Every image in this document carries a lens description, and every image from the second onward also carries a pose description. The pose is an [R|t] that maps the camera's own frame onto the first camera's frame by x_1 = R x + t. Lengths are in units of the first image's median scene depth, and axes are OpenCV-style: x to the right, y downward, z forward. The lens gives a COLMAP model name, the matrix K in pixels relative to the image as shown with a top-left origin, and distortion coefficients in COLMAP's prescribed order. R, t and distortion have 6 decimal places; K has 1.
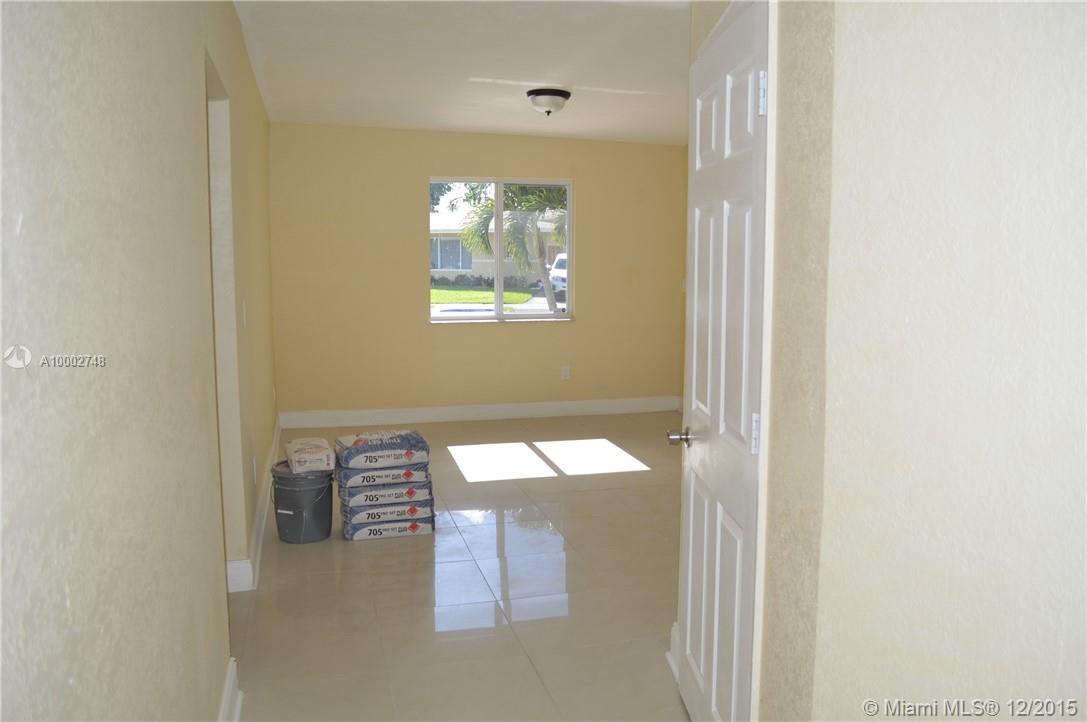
lens RADIAL K [[870.0, 0, 539.2], [0, 870.0, 360.3], [0, 0, 1]] dist [-0.082835, 0.012077]
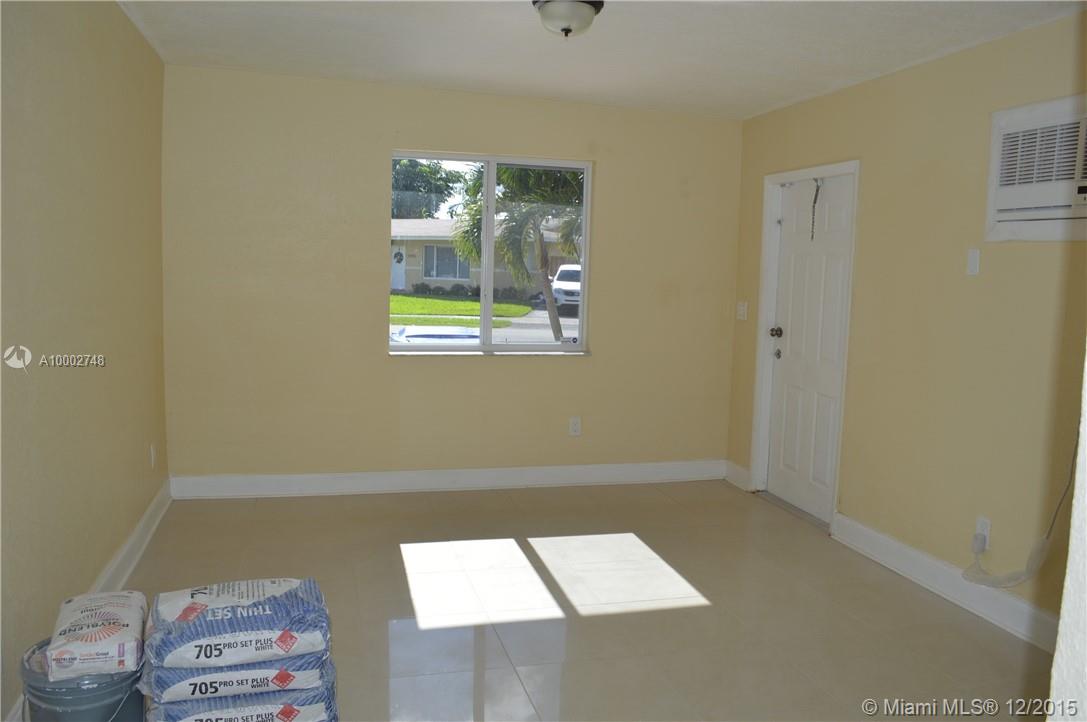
lens RADIAL K [[870.0, 0, 550.6], [0, 870.0, 361.9], [0, 0, 1]] dist [-0.082835, 0.012077]
pose [[0.999560, 0.025894, 0.014443, -0.002785], [-0.025736, 0.999608, -0.011029, -0.037121], [-0.014723, 0.010652, 0.999835, 0.326703]]
